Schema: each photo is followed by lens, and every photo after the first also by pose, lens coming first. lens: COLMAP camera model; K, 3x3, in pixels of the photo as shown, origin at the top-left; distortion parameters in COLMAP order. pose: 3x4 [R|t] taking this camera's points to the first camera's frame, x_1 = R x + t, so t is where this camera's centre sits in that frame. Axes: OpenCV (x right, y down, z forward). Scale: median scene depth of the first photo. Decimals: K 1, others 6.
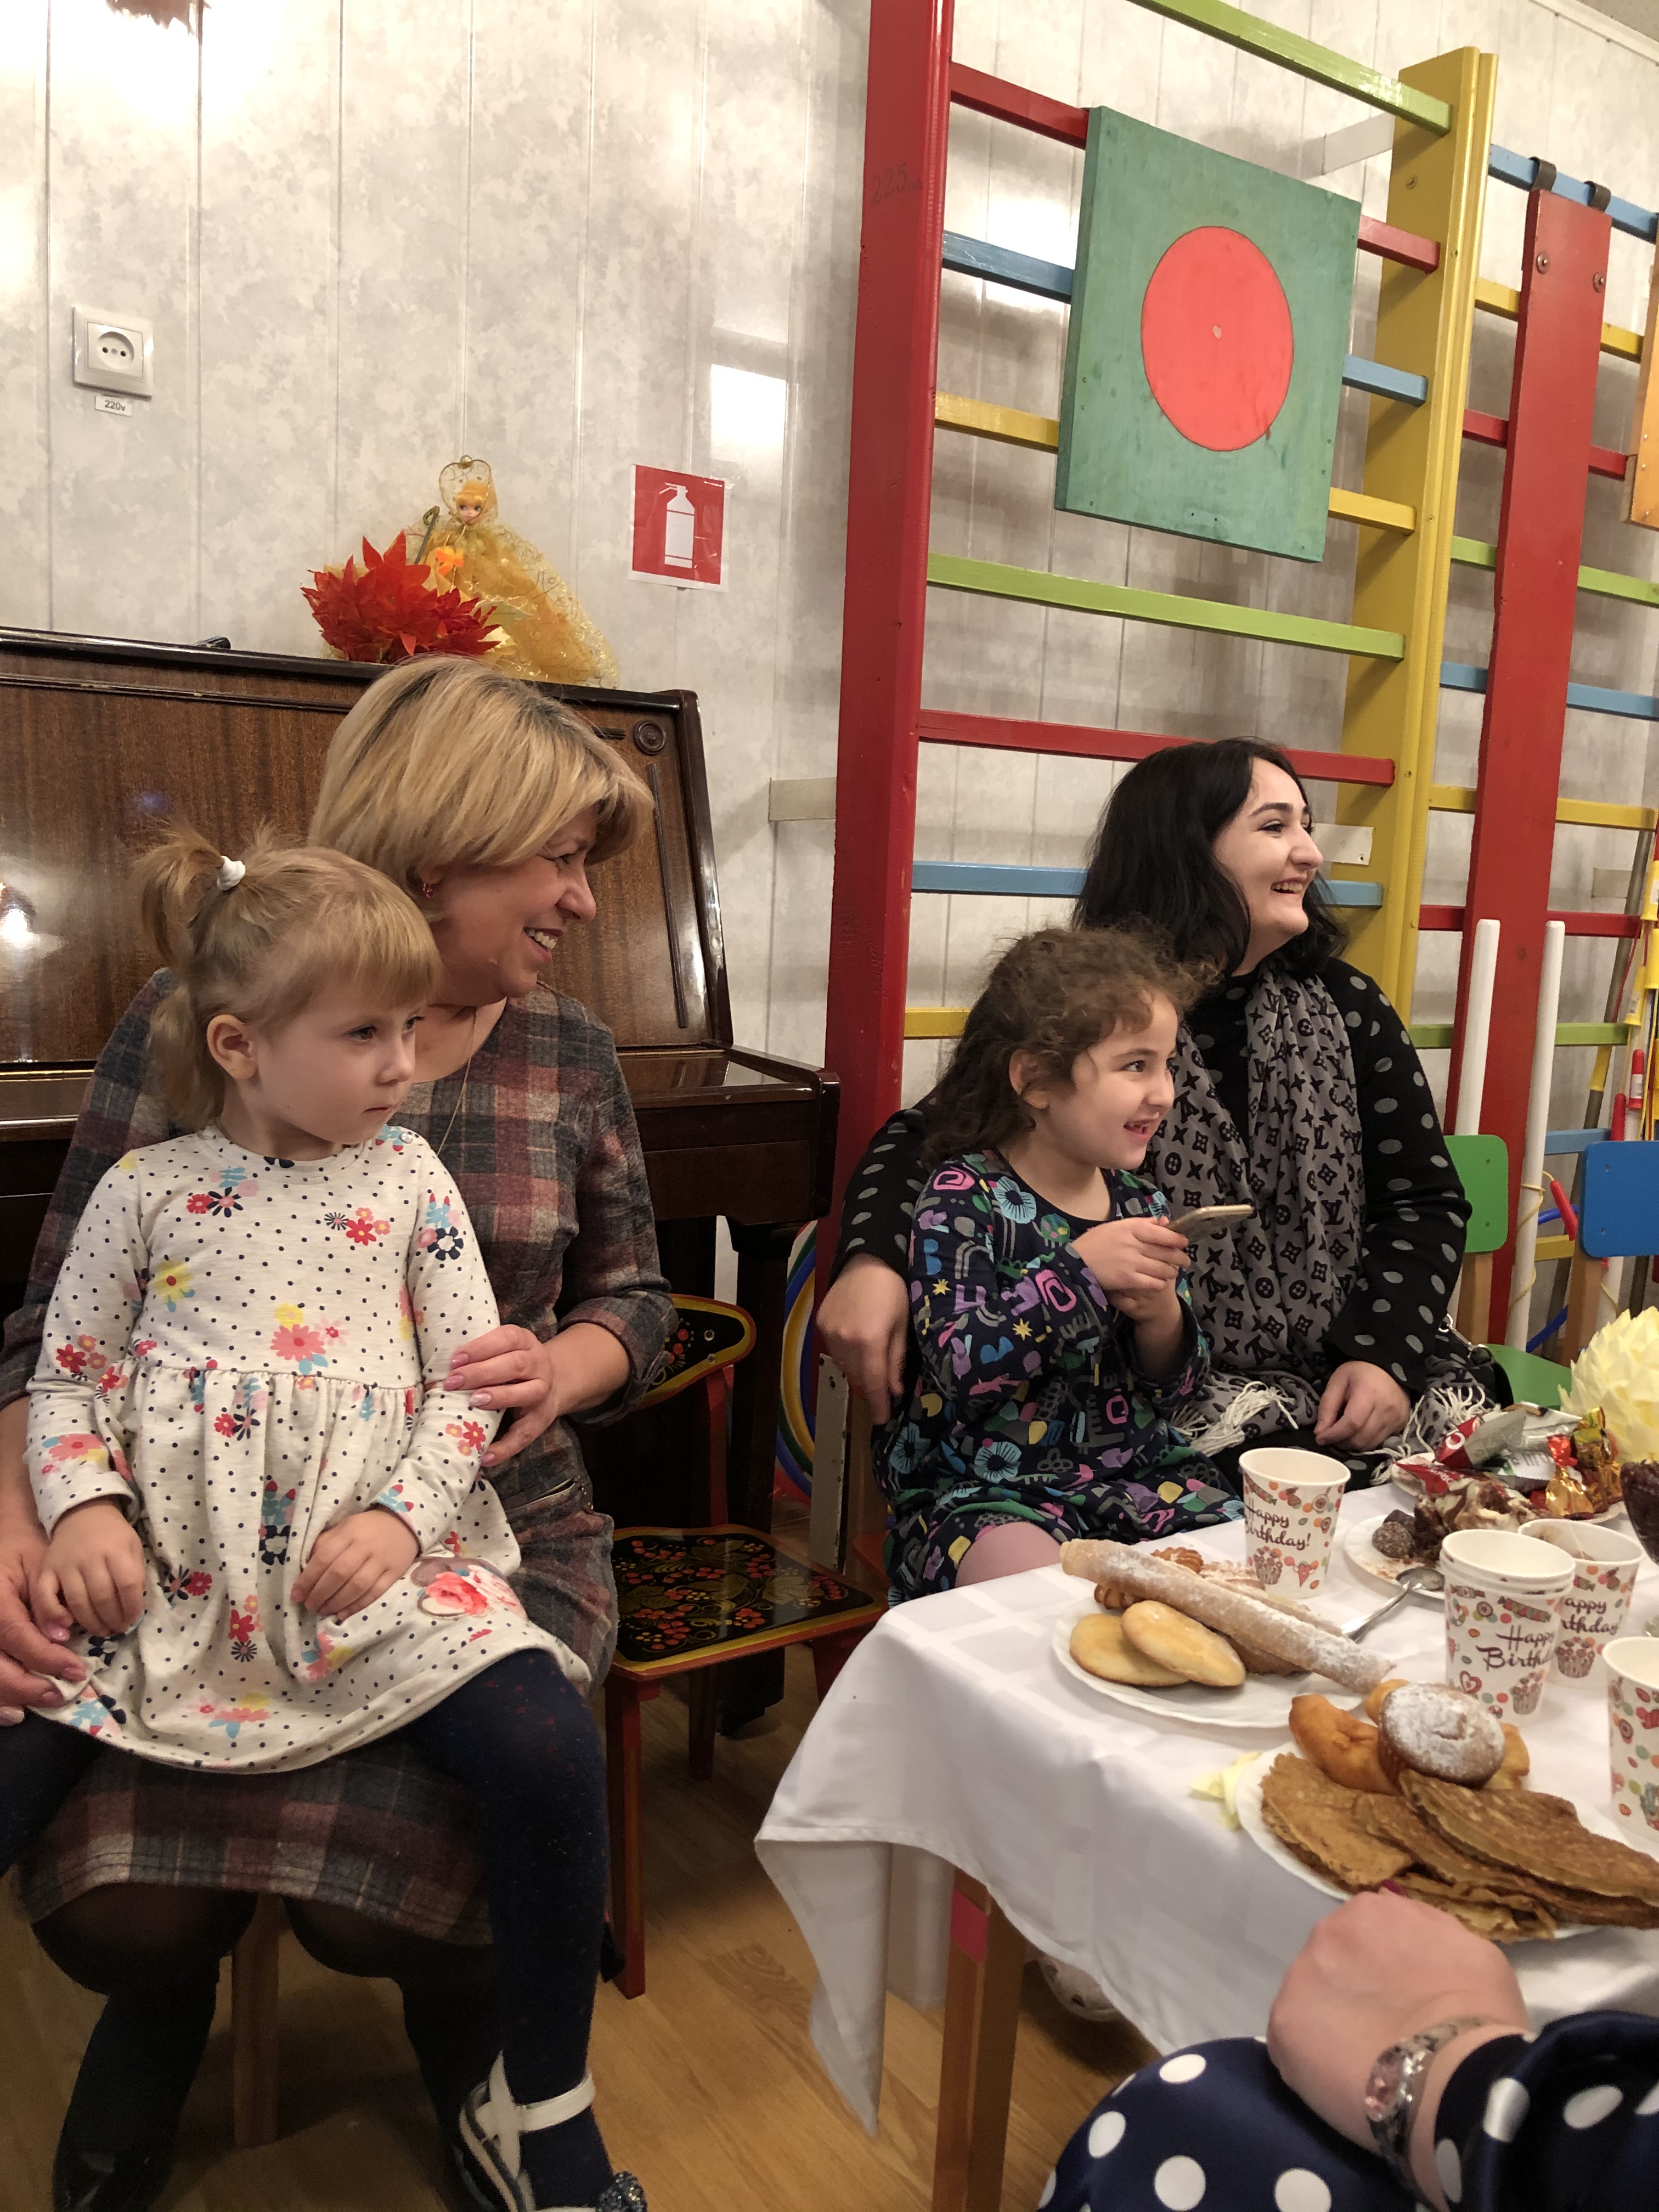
lens RADIAL K [[1792.7, 0, 829.5], [0, 1792.7, 1106.0], [0, 0, 1]] dist [0.050342, -0.115460]
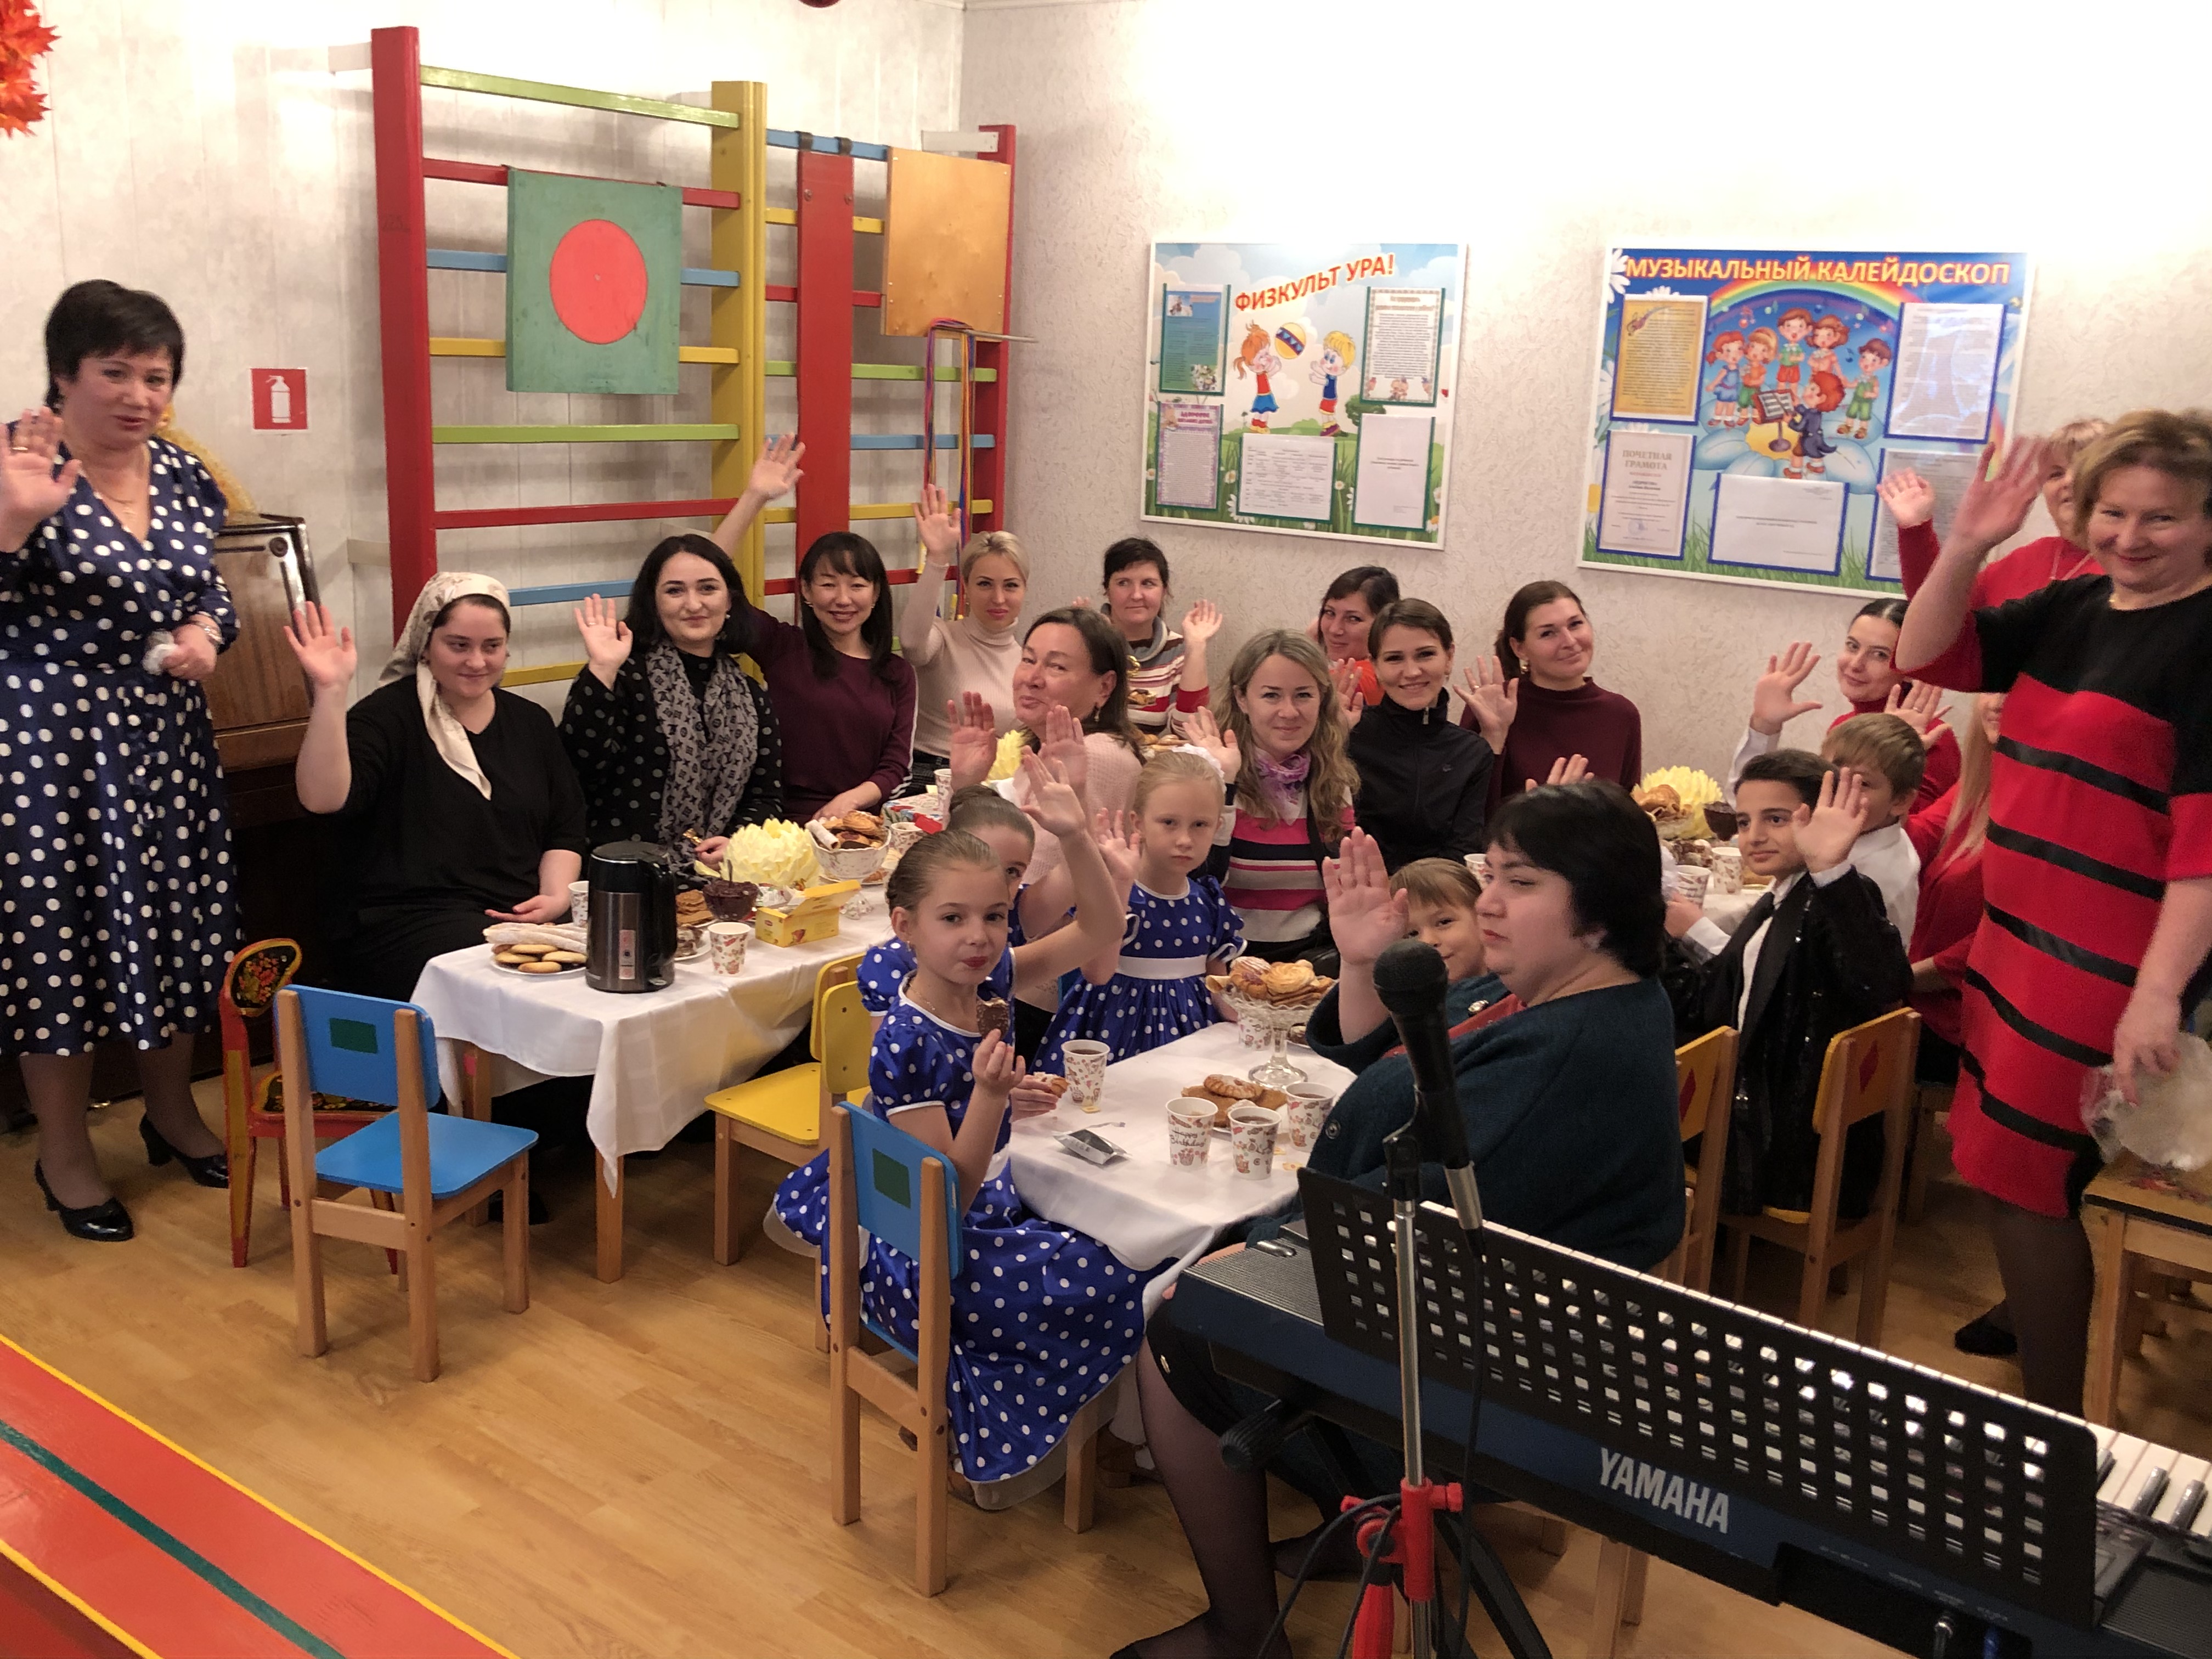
lens RADIAL K [[2078.2, 0, 1103.8], [0, 2078.2, 831.0], [0, 0, 1]] dist [0.006322, -0.007962]
pose [[0.951965, -0.079473, 0.295712, 0.043035], [0.044080, 0.991241, 0.124494, -0.125826], [-0.303016, -0.105479, 0.947130, -1.122768]]
